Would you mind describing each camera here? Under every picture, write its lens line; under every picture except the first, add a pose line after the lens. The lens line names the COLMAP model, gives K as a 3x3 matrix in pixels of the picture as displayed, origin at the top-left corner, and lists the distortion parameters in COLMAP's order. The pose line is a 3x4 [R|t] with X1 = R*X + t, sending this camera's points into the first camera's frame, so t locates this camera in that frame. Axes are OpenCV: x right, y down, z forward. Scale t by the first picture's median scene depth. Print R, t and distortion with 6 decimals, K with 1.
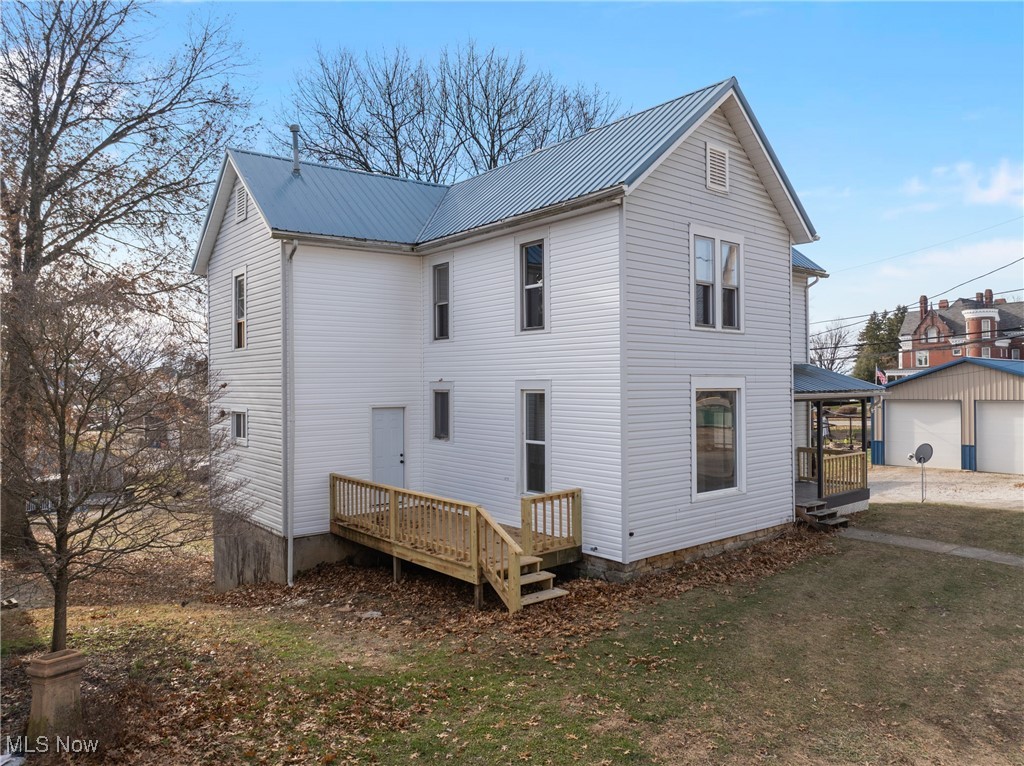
lens RADIAL K [[728.4, 0, 514.7], [0, 728.4, 383.4], [0, 0, 1]] dist [-0.043651, 0.005074]
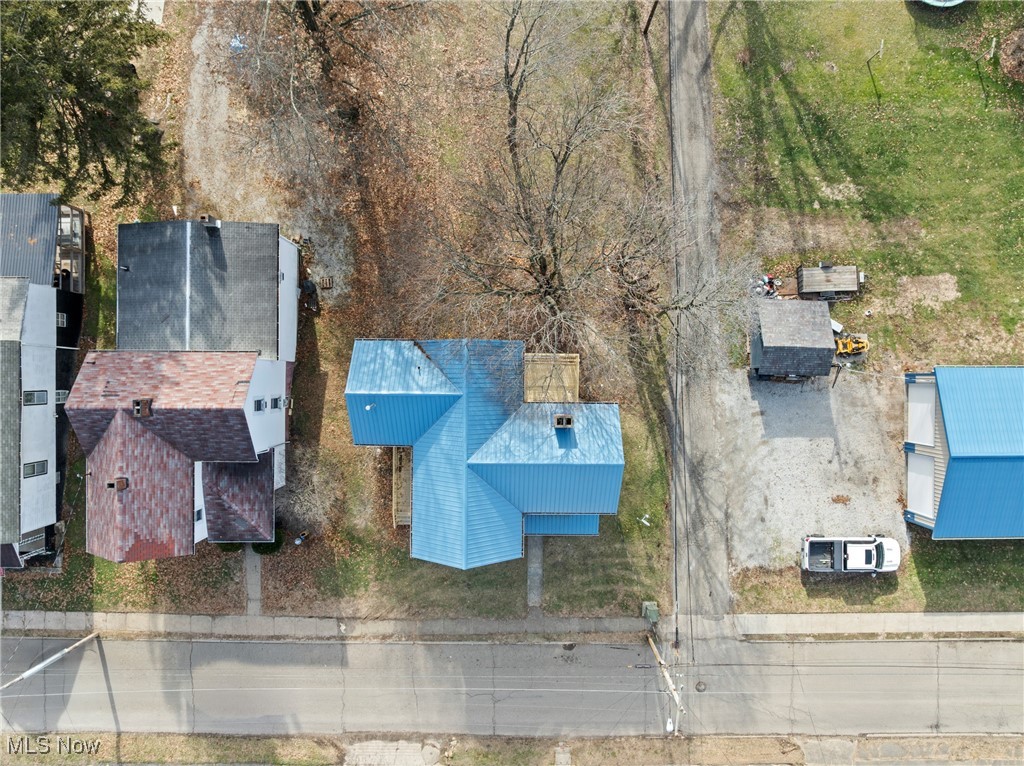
lens RADIAL K [[728.4, 0, 512.3], [0, 728.4, 383.0], [0, 0, 1]] dist [-0.043651, 0.005074]
pose [[0.766940, 0.641413, 0.019793, -0.070268], [-0.004244, -0.025773, 0.999659, -2.942405], [0.641705, -0.766762, -0.017044, 1.569086]]
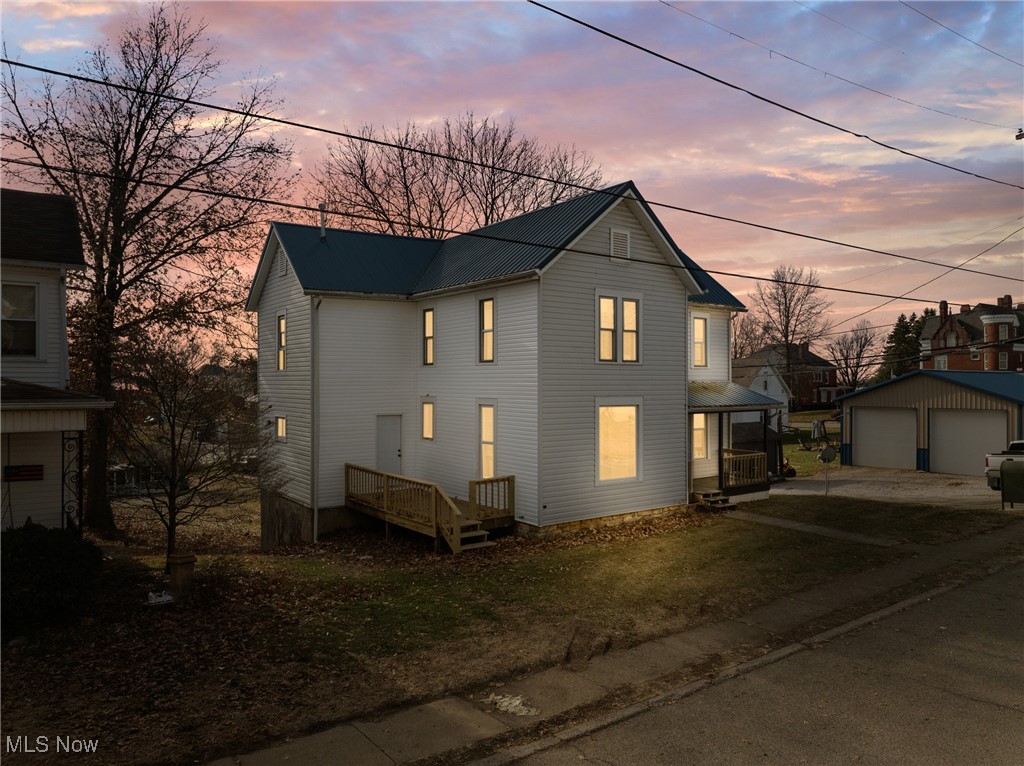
lens RADIAL K [[728.4, 0, 514.6], [0, 728.4, 383.4], [0, 0, 1]] dist [-0.043651, 0.005074]
pose [[0.998510, 0.007216, -0.054088, 0.145269], [-0.007037, 0.999969, 0.003496, -0.035689], [0.054112, -0.003110, 0.998530, -0.370632]]
